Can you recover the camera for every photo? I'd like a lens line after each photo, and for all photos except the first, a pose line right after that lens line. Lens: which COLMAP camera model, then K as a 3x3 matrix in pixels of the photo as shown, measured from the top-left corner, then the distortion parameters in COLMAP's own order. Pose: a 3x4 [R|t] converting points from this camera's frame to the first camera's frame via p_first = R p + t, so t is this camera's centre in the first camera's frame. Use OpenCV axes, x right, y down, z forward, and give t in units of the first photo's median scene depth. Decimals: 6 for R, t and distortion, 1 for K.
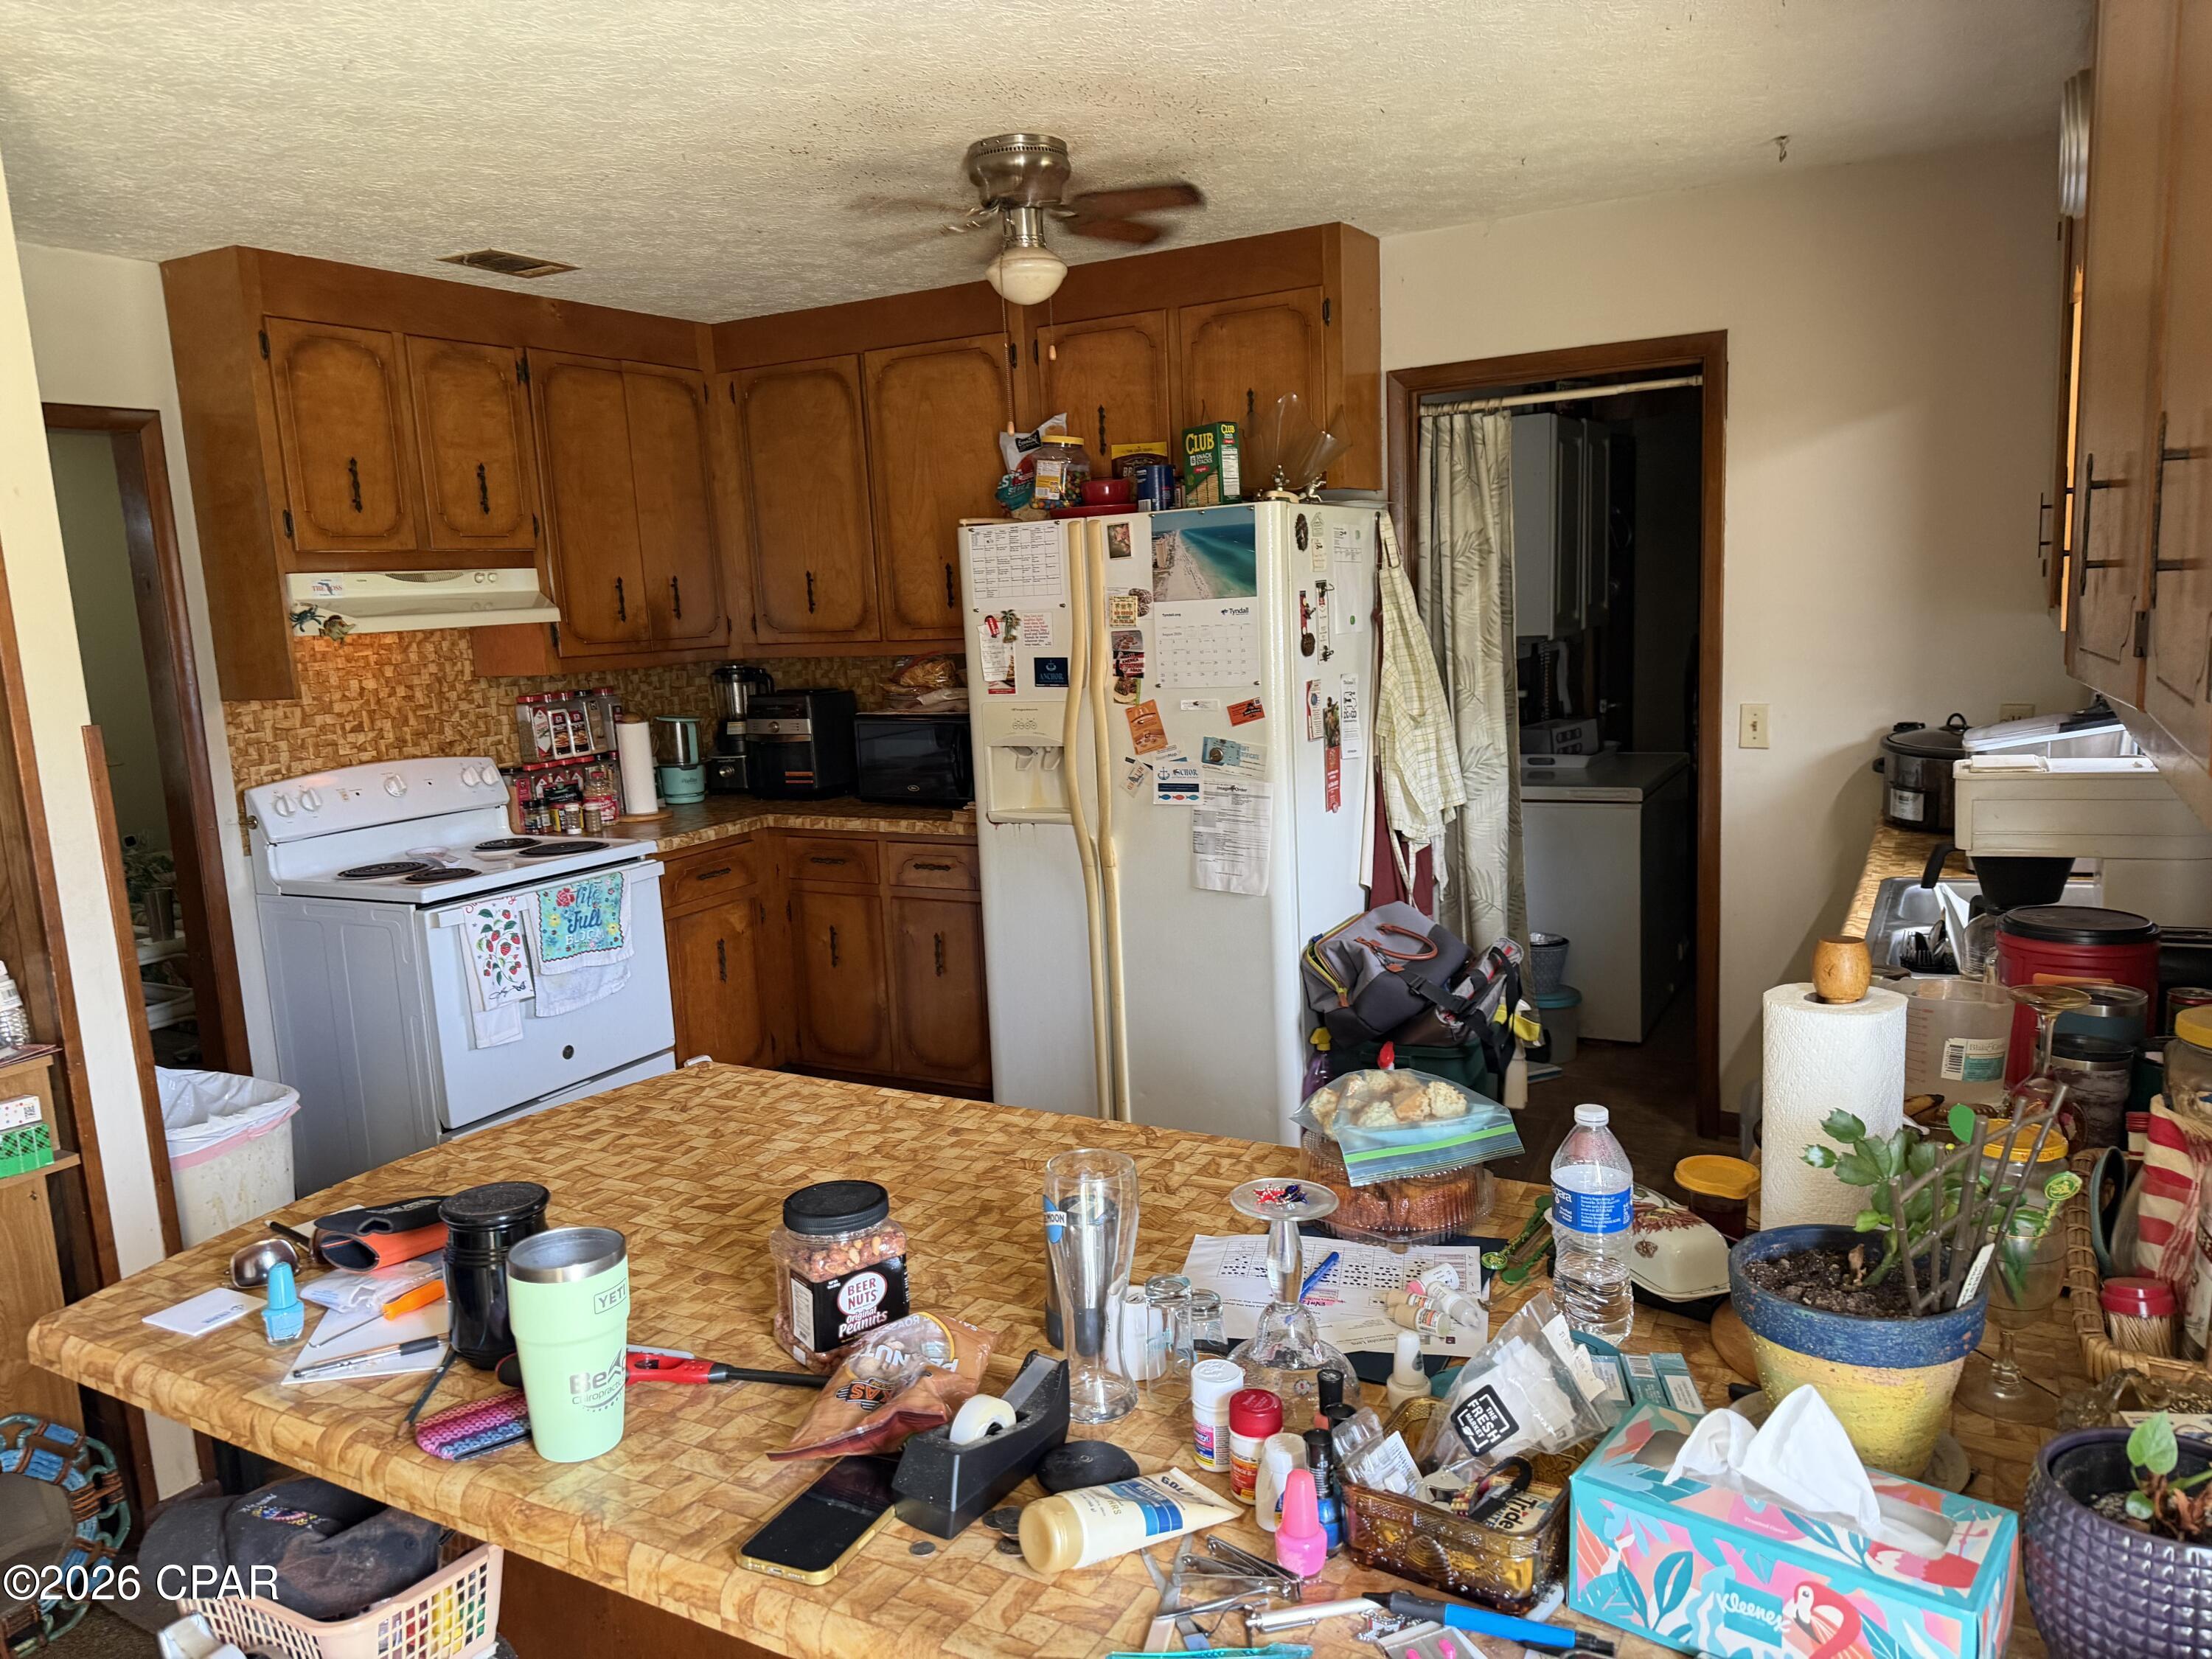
lens RADIAL K [[1545.2, 0, 1126.7], [0, 1545.2, 864.8], [0, 0, 1]] dist [0.059009, -0.073661]
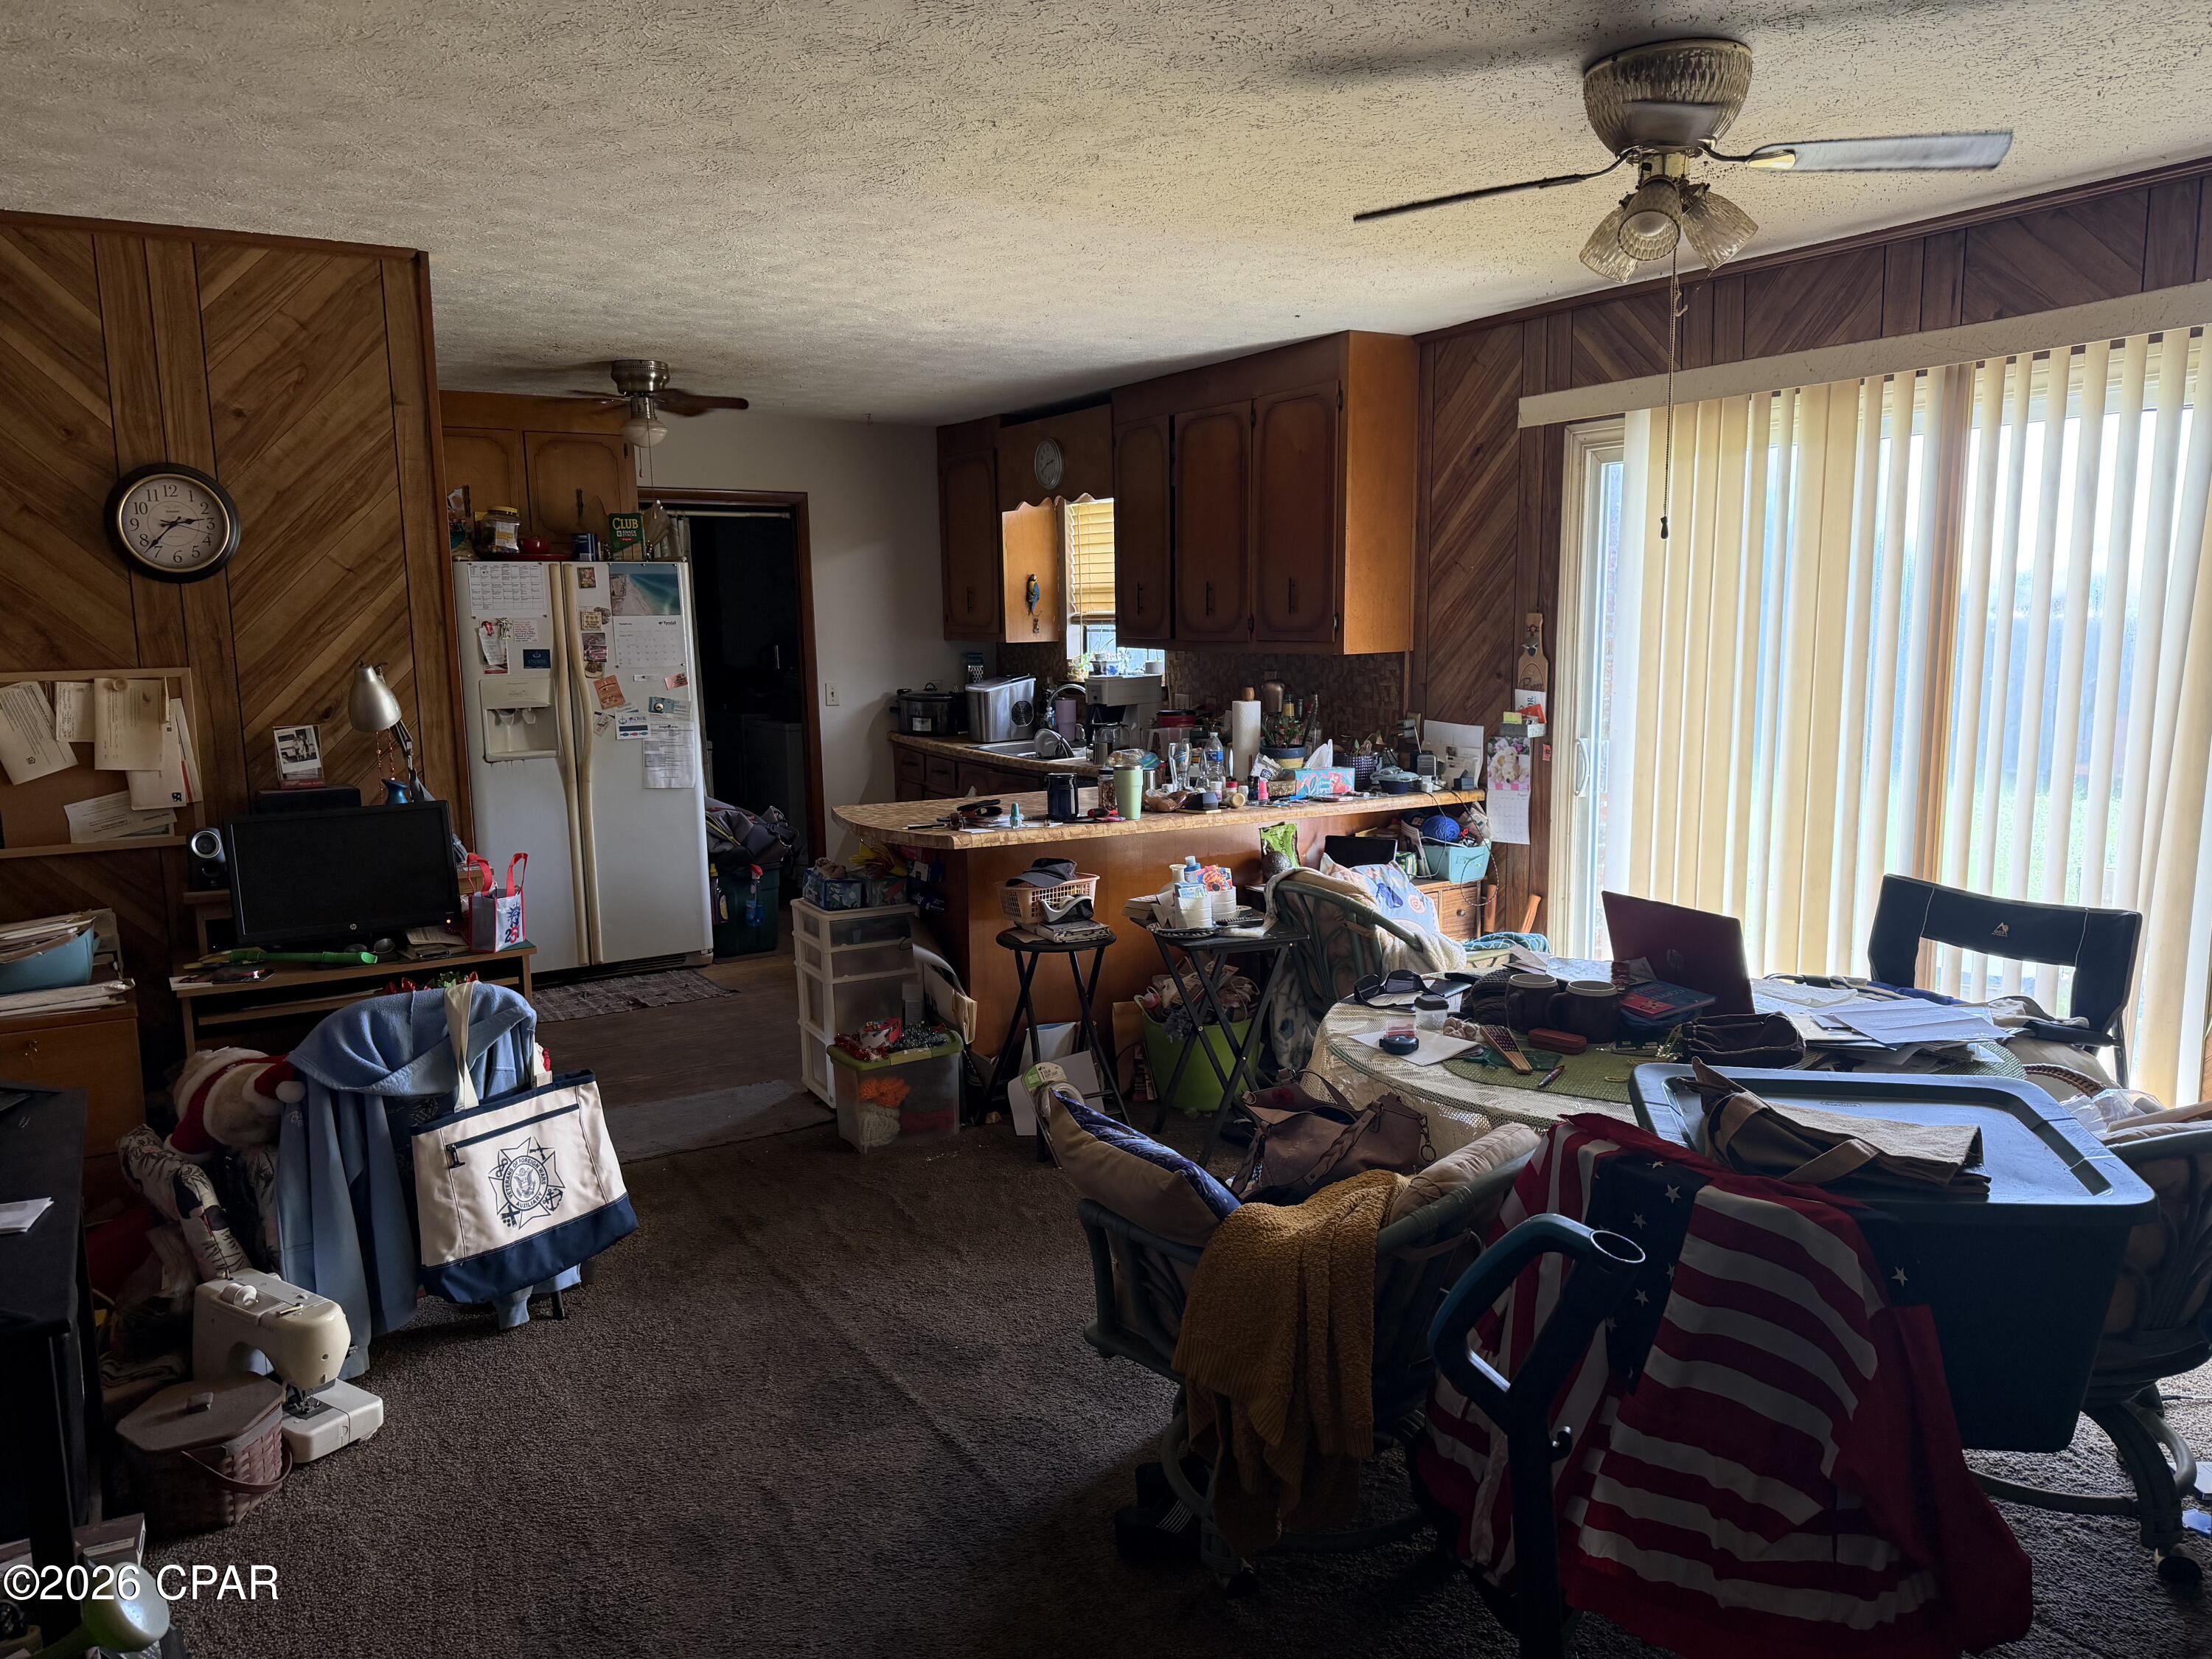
lens RADIAL K [[1545.2, 0, 1166.4], [0, 1545.2, 846.3], [0, 0, 1]] dist [0.059009, -0.073661]
pose [[0.472751, -0.095948, 0.875957, -1.087858], [0.144247, 0.989072, 0.030489, 0.099744], [-0.869310, 0.111940, 0.481425, -0.267726]]
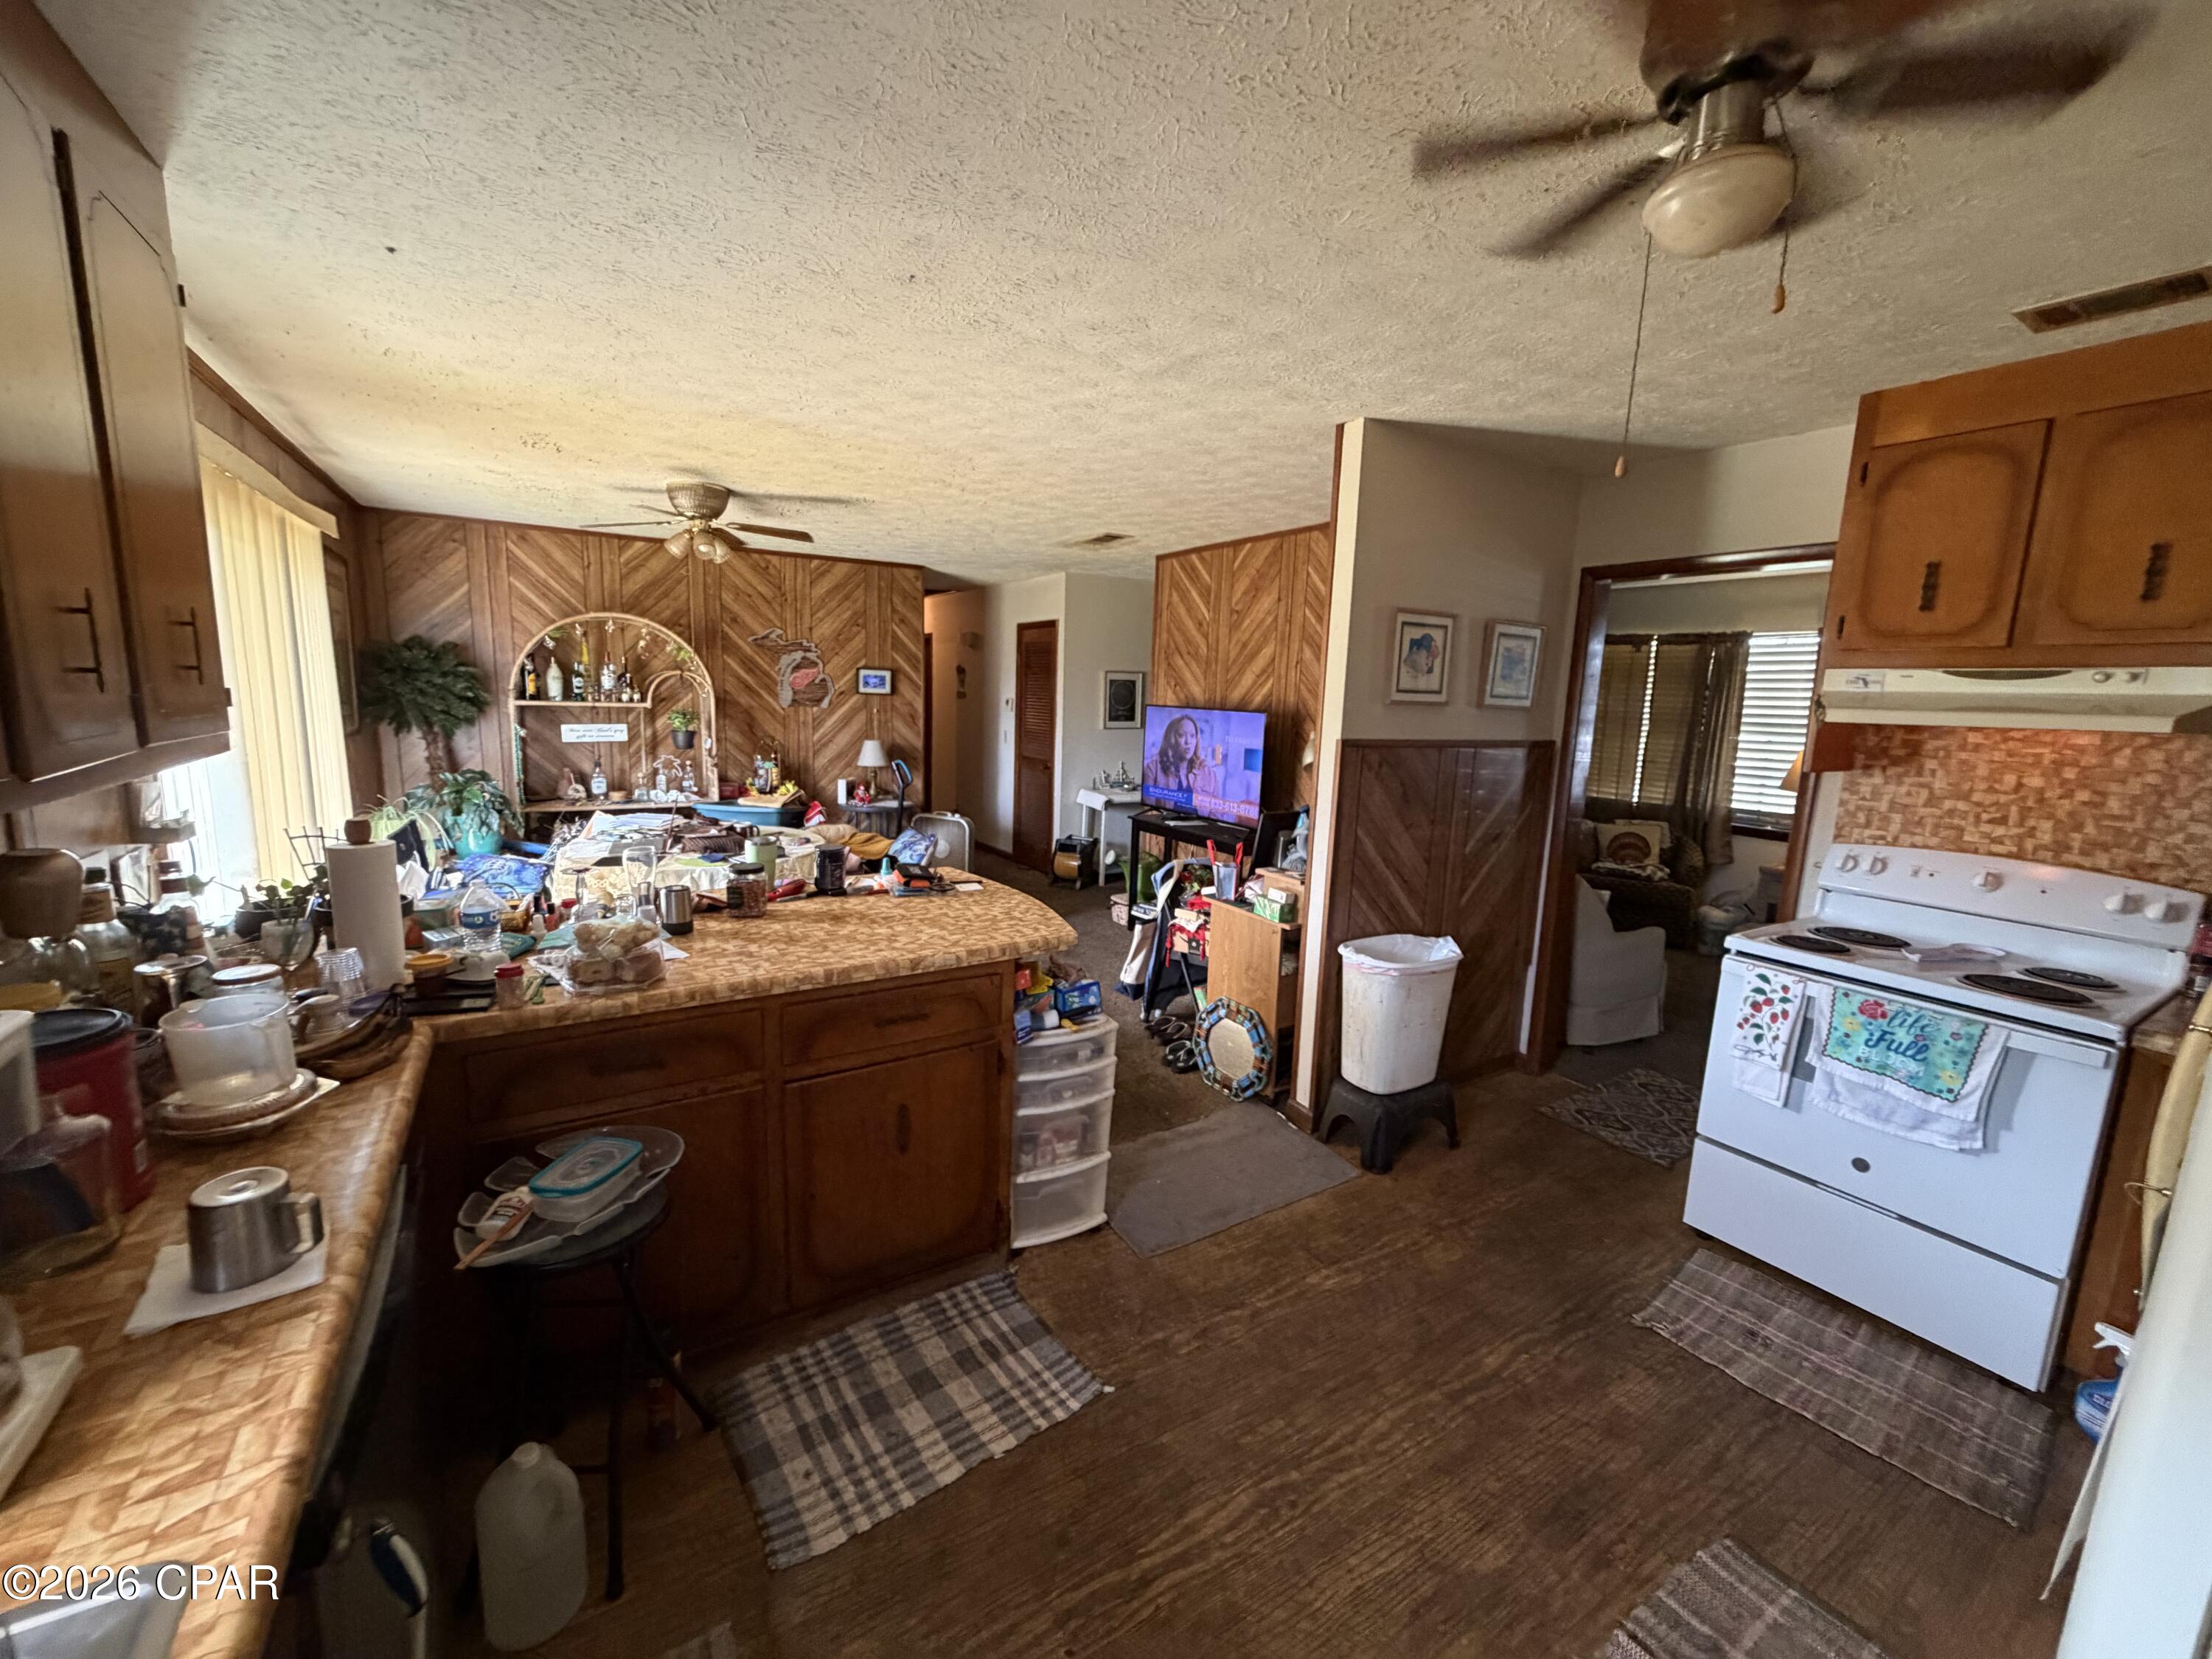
lens RADIAL K [[876.0, 0, 1097.6], [0, 876.0, 840.9], [0, 0, 1]] dist [-0.000428, -0.000117]
pose [[-0.507014, 0.175088, -0.843968, 0.307577], [-0.162338, 0.942231, 0.292998, -0.152462], [0.846513, 0.285562, -0.449301, 0.785573]]
